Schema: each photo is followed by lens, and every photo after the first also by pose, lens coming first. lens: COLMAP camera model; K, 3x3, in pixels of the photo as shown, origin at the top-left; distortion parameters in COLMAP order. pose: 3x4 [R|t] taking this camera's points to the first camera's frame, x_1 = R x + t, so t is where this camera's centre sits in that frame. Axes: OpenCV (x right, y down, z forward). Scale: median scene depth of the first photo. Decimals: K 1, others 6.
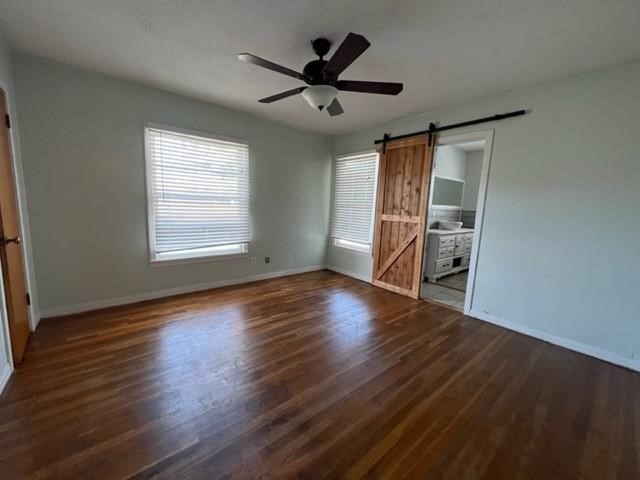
lens RADIAL K [[255.7, 0, 317.6], [0, 255.7, 239.1], [0, 0, 1]] dist [-0.001226, -0.000230]
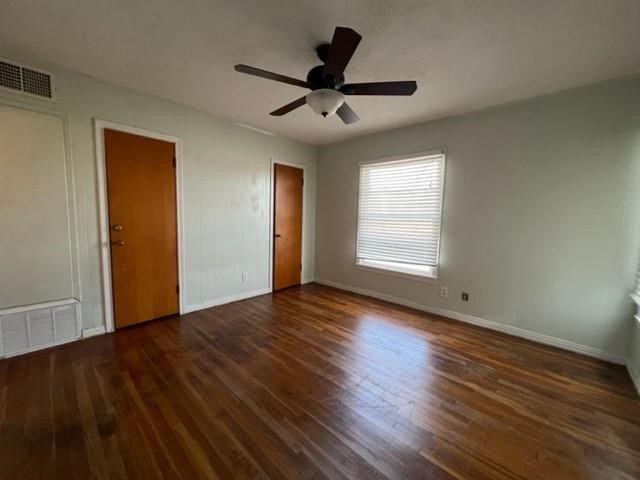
lens RADIAL K [[255.7, 0, 317.6], [0, 255.7, 239.1], [0, 0, 1]] dist [-0.001226, -0.000230]
pose [[0.125546, 0.055362, -0.990542, 0.607667], [-0.156599, 0.987031, 0.035318, -0.053768], [0.979650, 0.150684, 0.132587, 0.577912]]
